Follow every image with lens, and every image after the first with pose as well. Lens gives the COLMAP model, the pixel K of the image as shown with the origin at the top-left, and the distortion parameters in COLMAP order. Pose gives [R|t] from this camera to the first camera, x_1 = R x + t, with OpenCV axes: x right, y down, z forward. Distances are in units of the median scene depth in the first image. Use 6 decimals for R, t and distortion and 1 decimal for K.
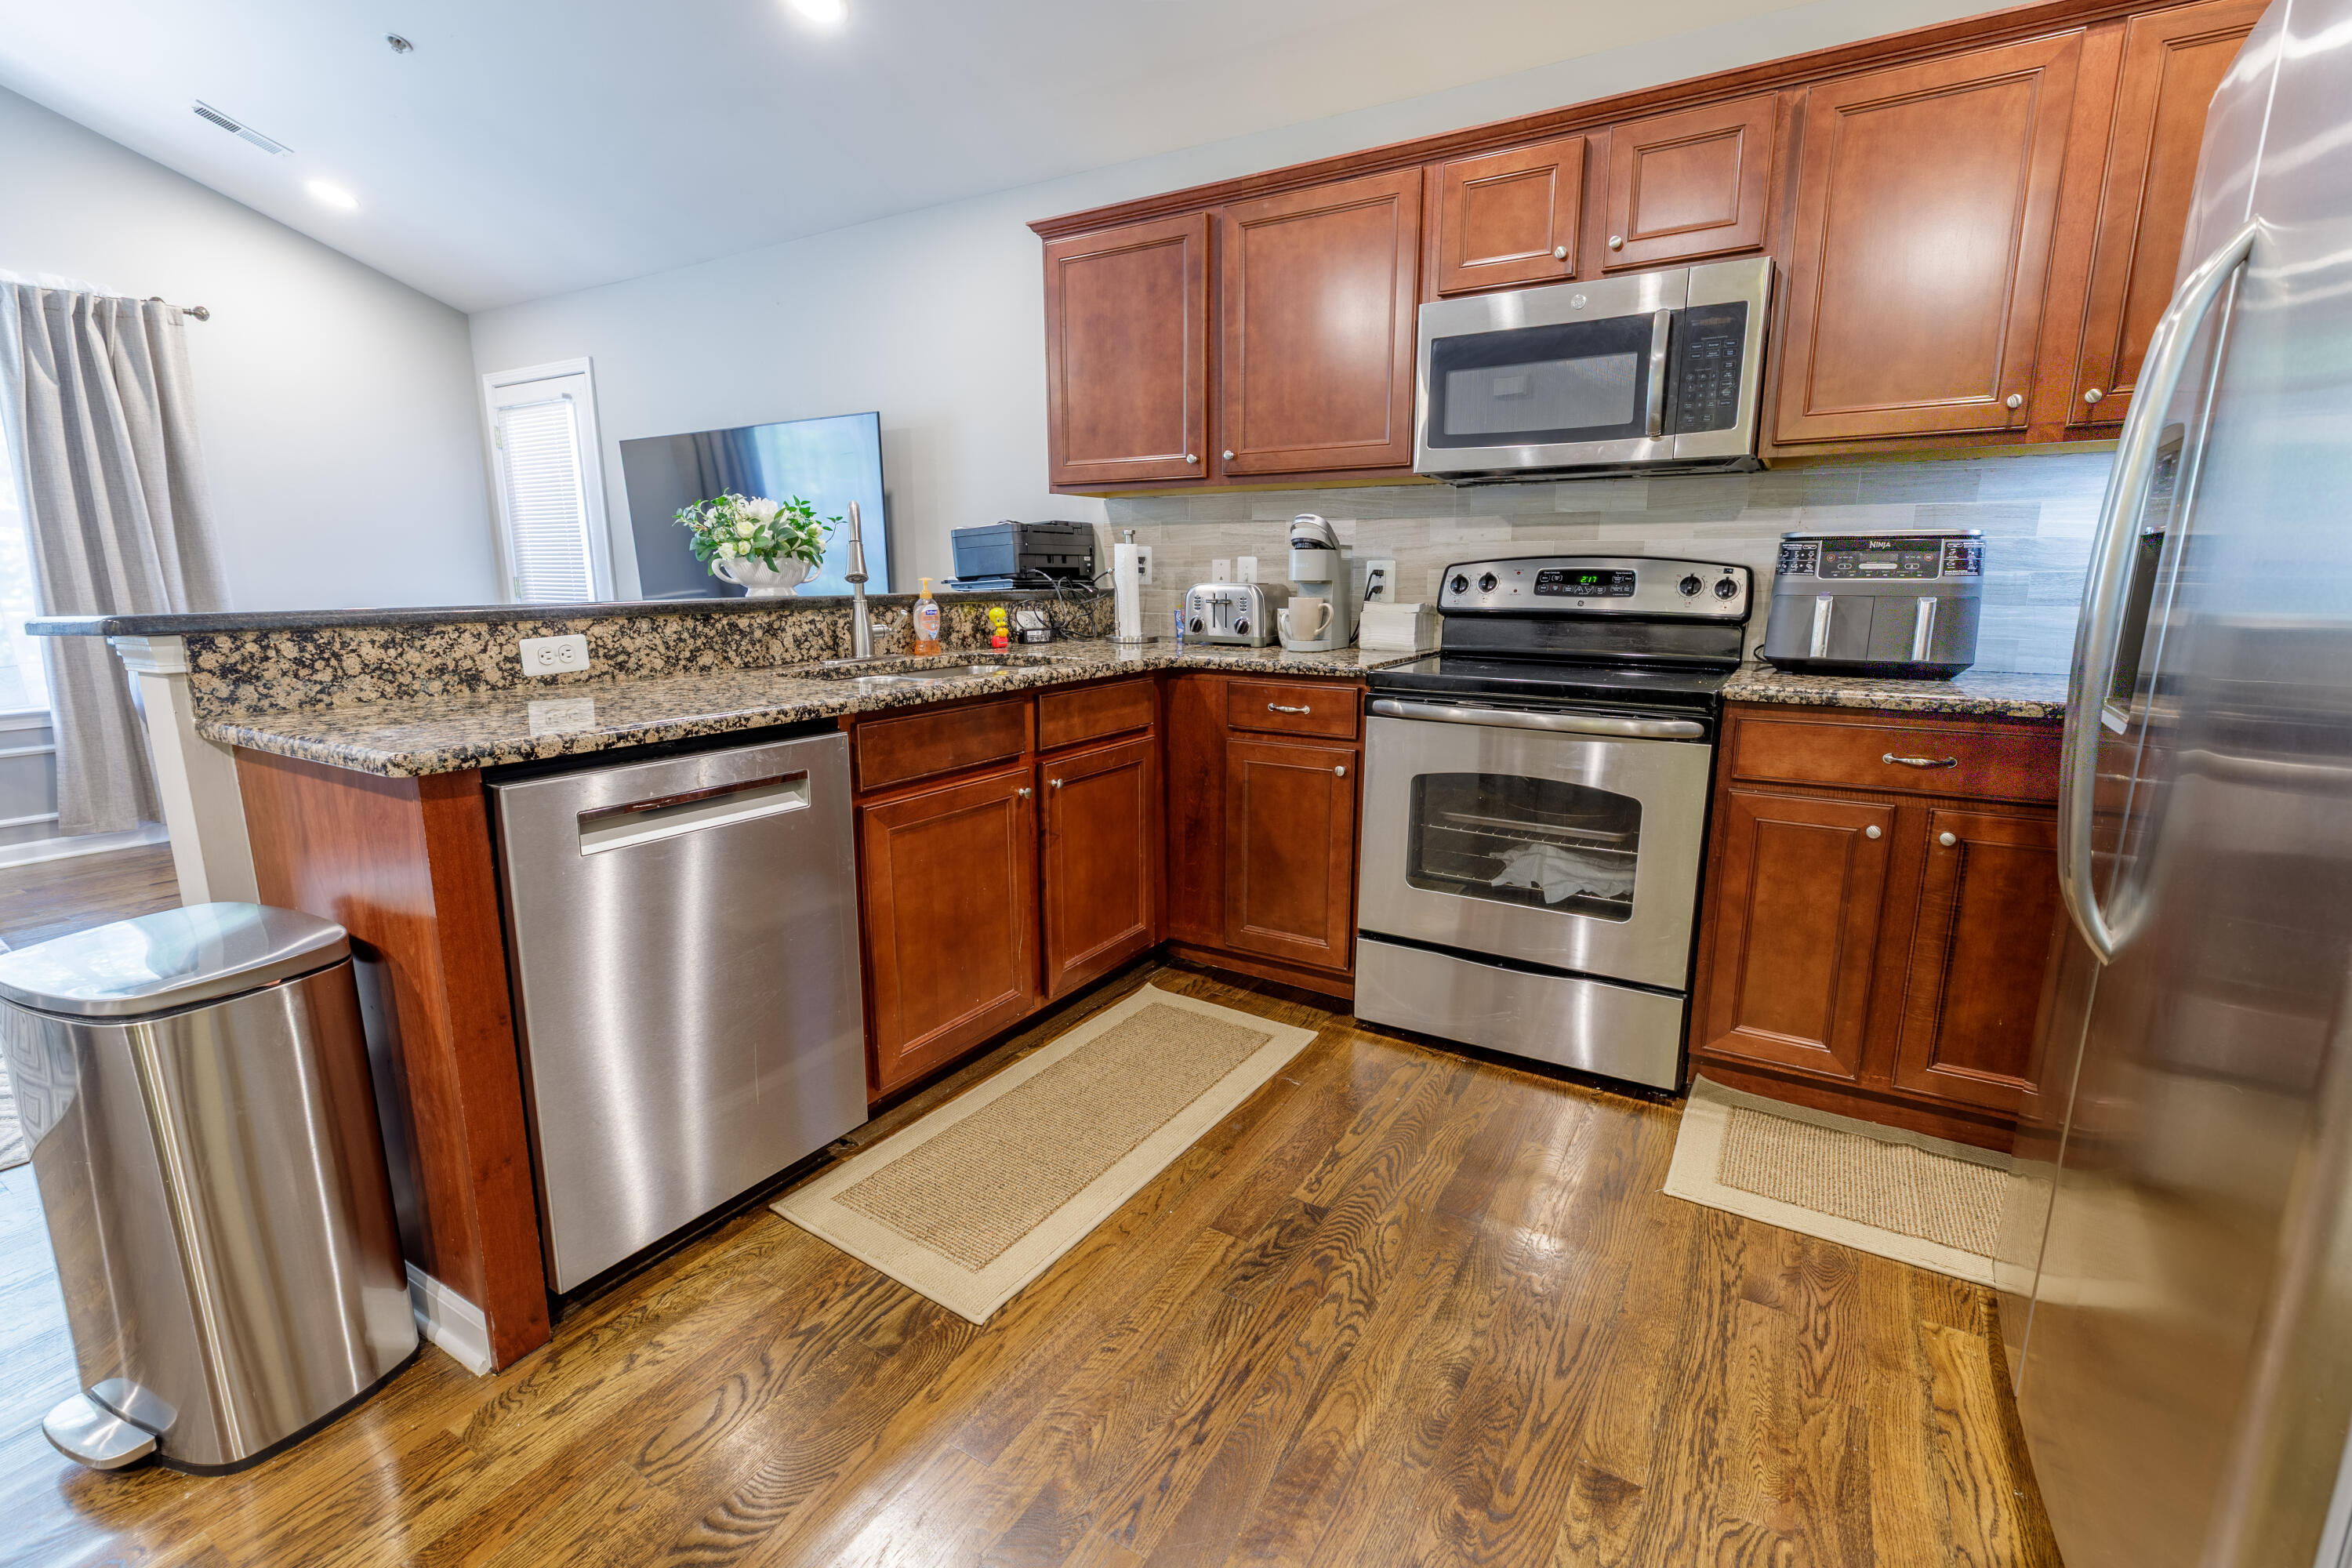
lens RADIAL K [[1053.3, 0, 1180.2], [0, 1053.3, 780.6], [0, 0, 1]] dist [0.004659, -0.000402]
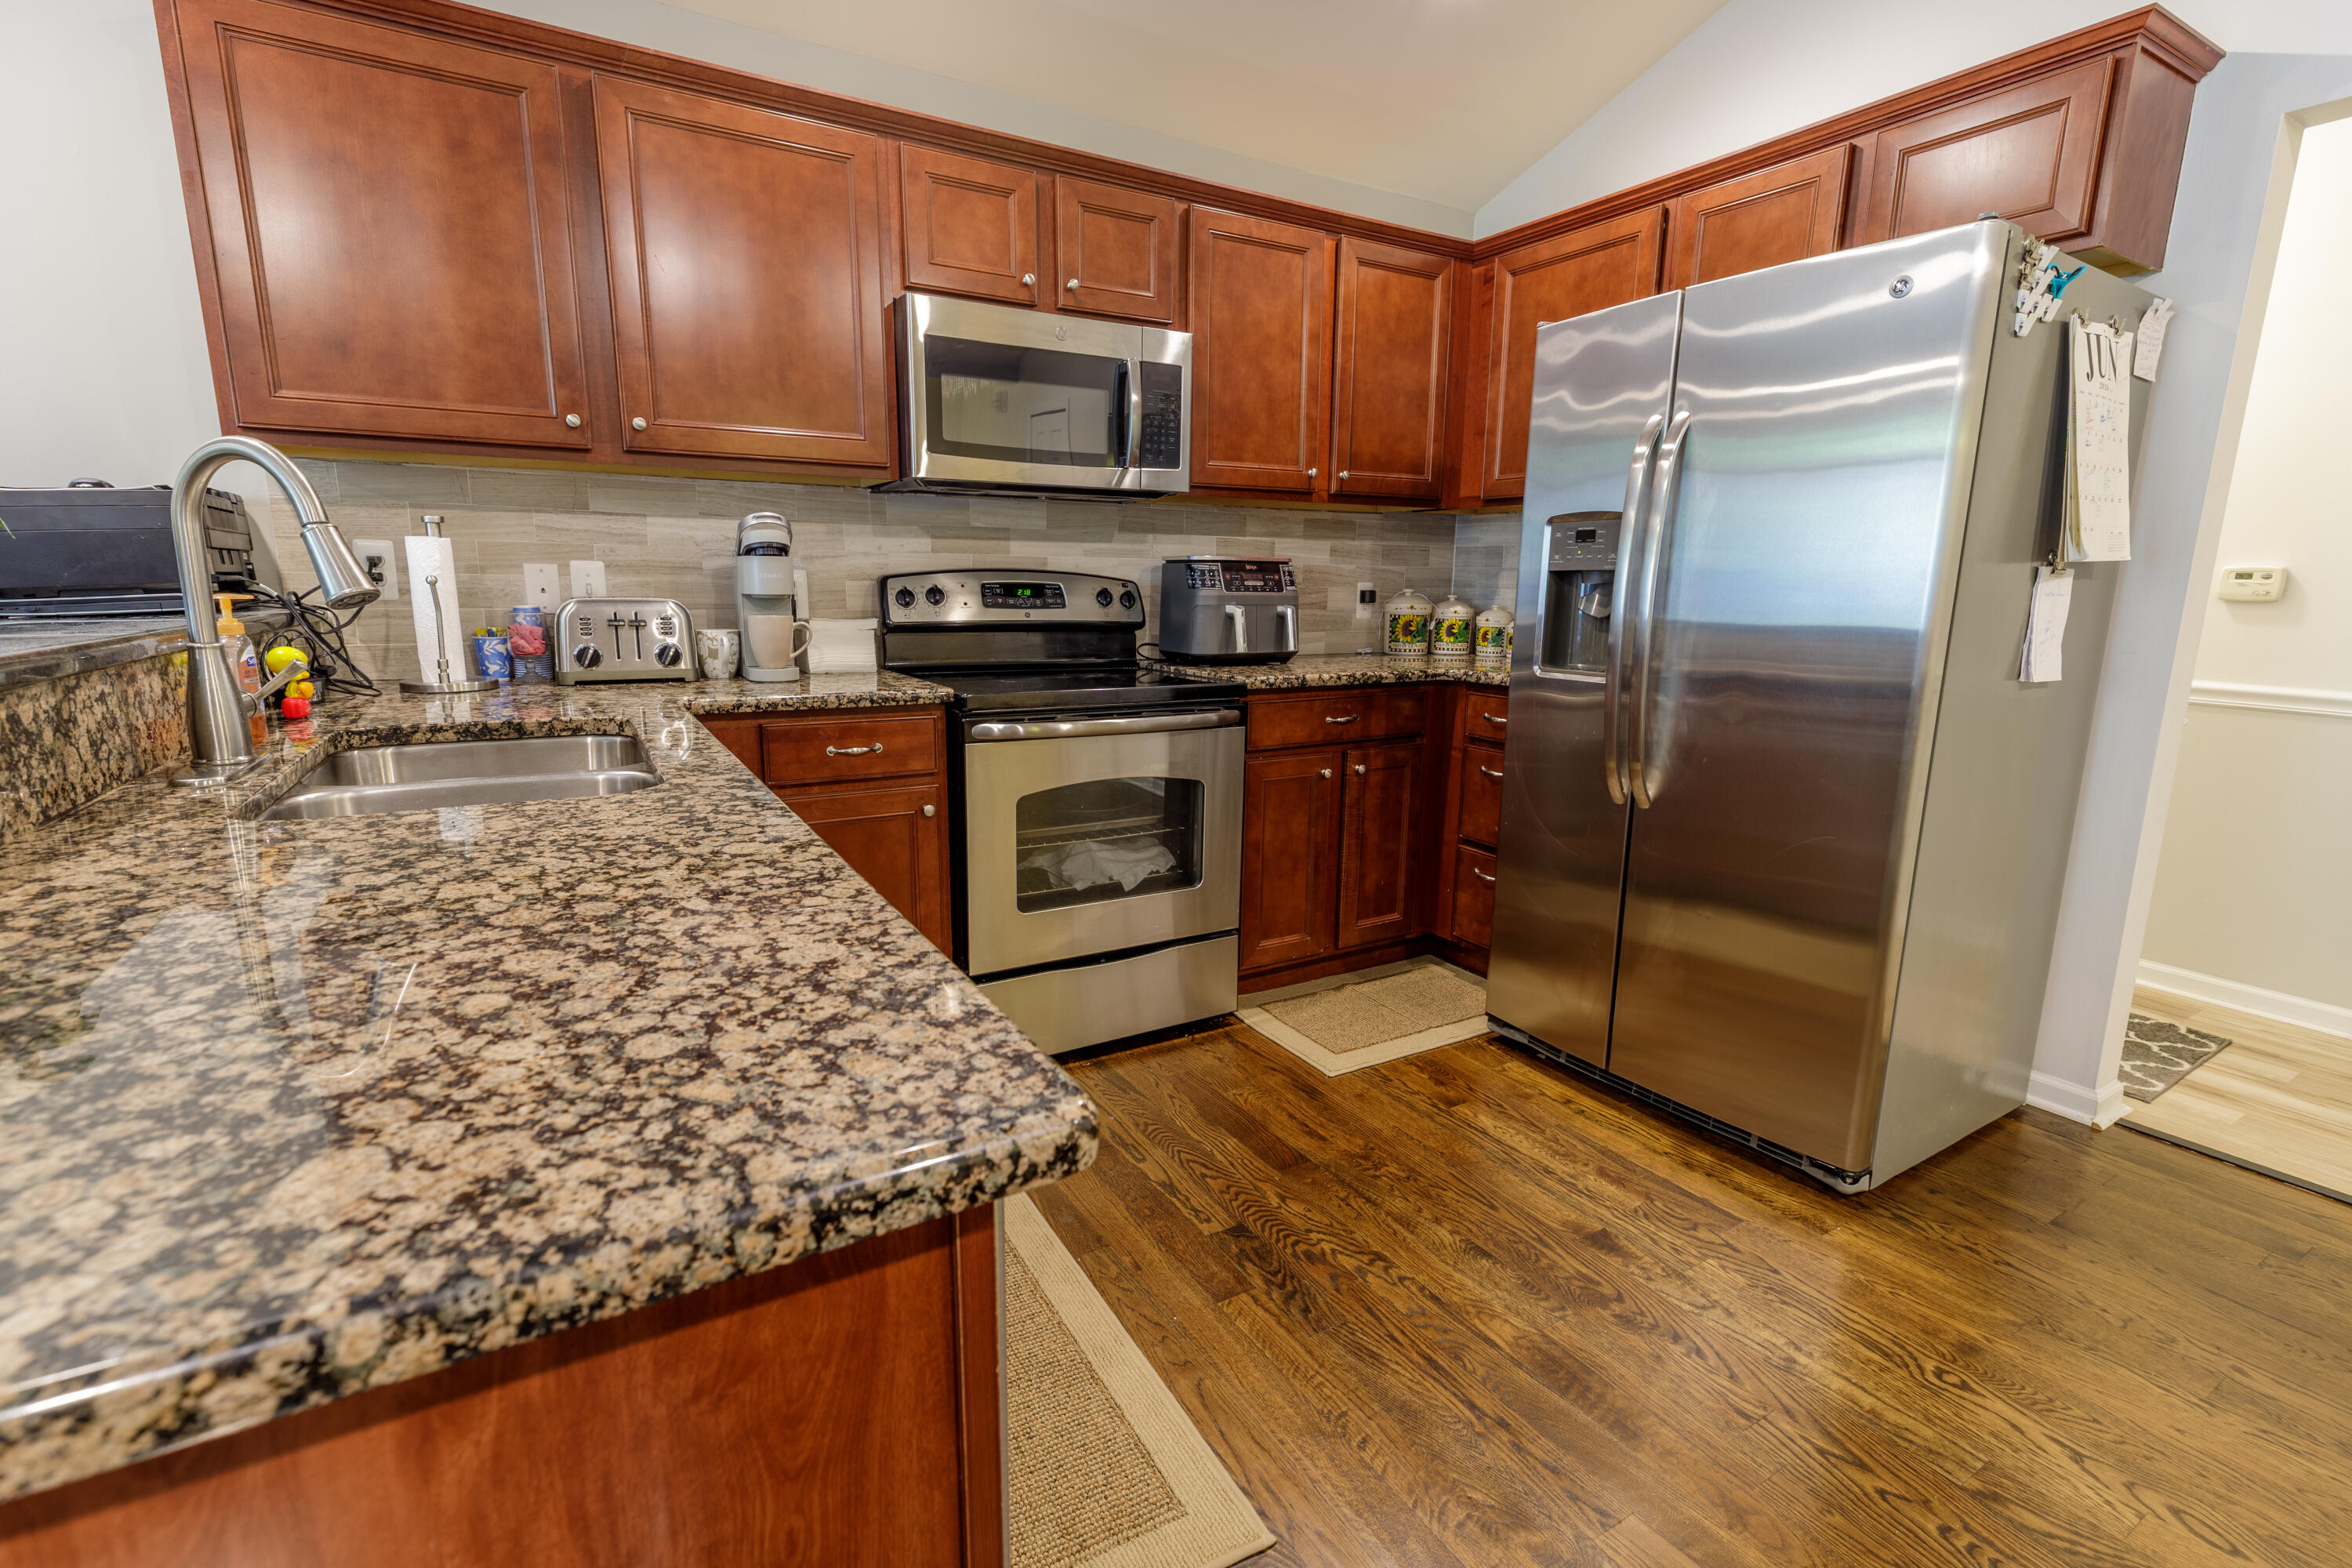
lens RADIAL K [[1053.3, 0, 1167.0], [0, 1053.3, 781.9], [0, 0, 1]] dist [0.004659, -0.000402]
pose [[0.472874, -0.160543, 0.866381, -0.515918], [0.162752, 0.982257, 0.093185, -0.082451], [-0.865969, 0.096940, 0.490612, 0.391729]]
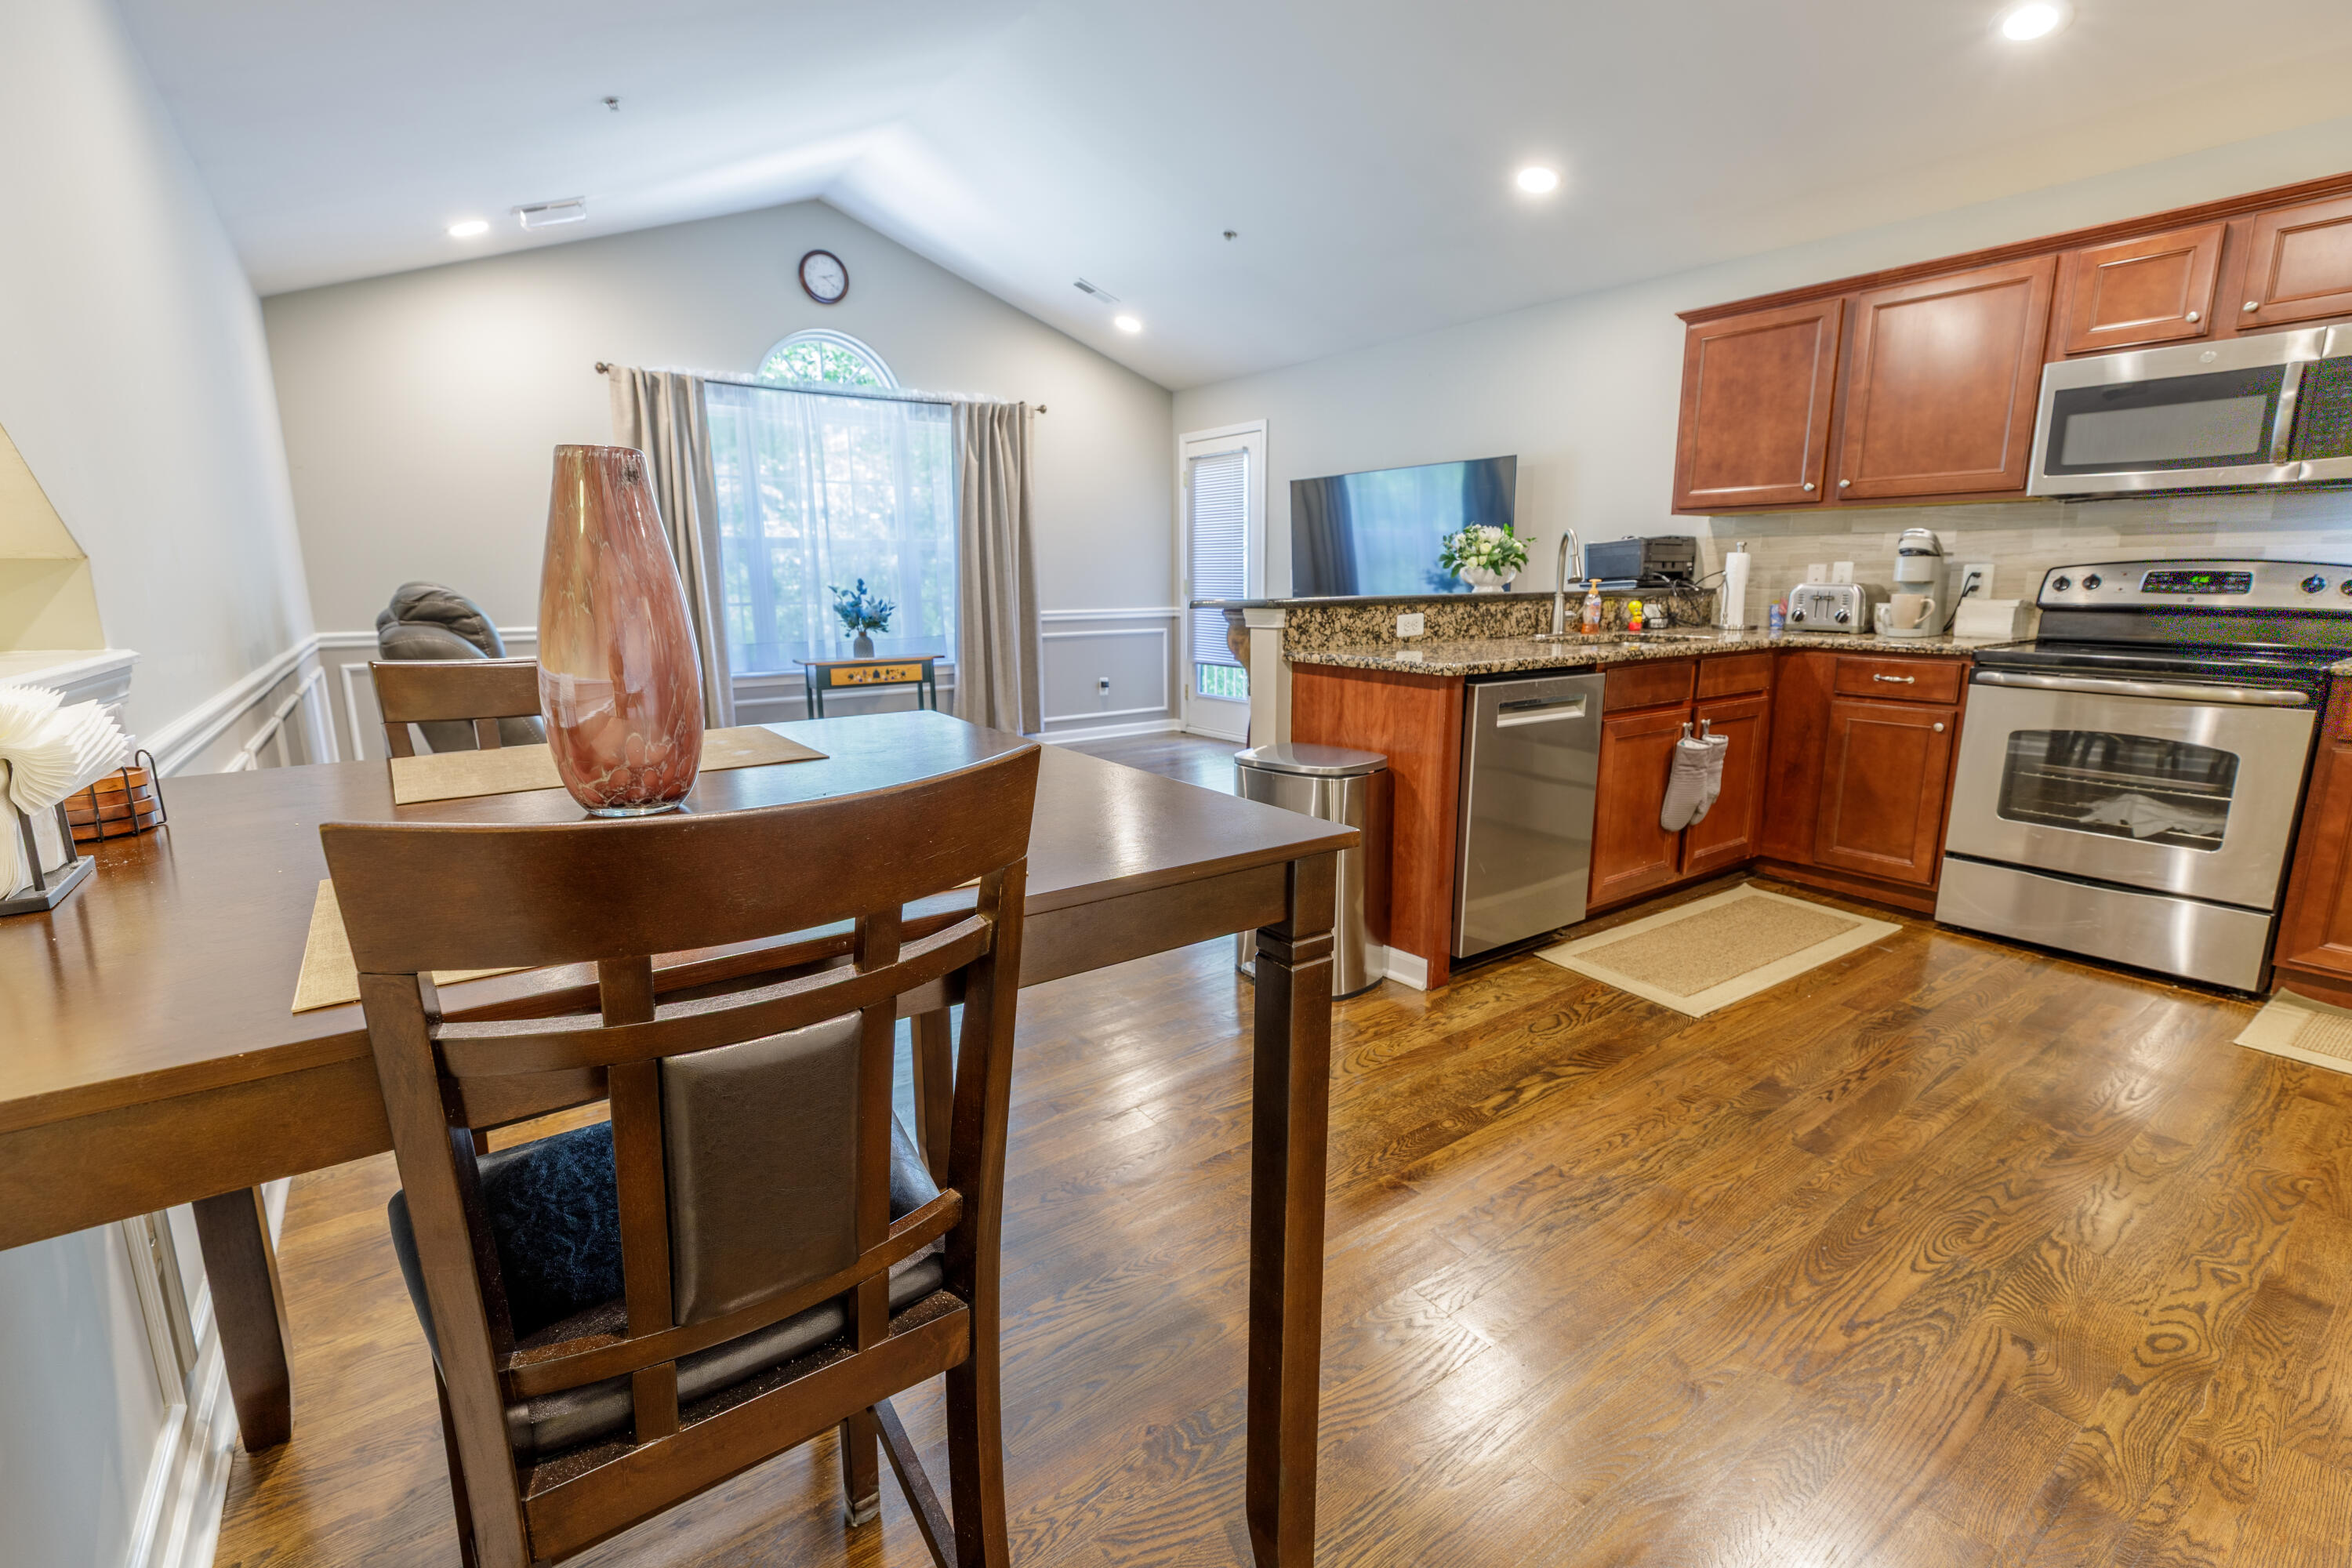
lens RADIAL K [[1053.3, 0, 1173.2], [0, 1053.3, 780.9], [0, 0, 1]] dist [0.004659, -0.000402]
pose [[0.921047, 0.071409, -0.382849, -0.215253], [-0.072376, 0.997306, 0.011899, 0.109873], [0.382668, 0.016750, 0.923734, -0.564339]]
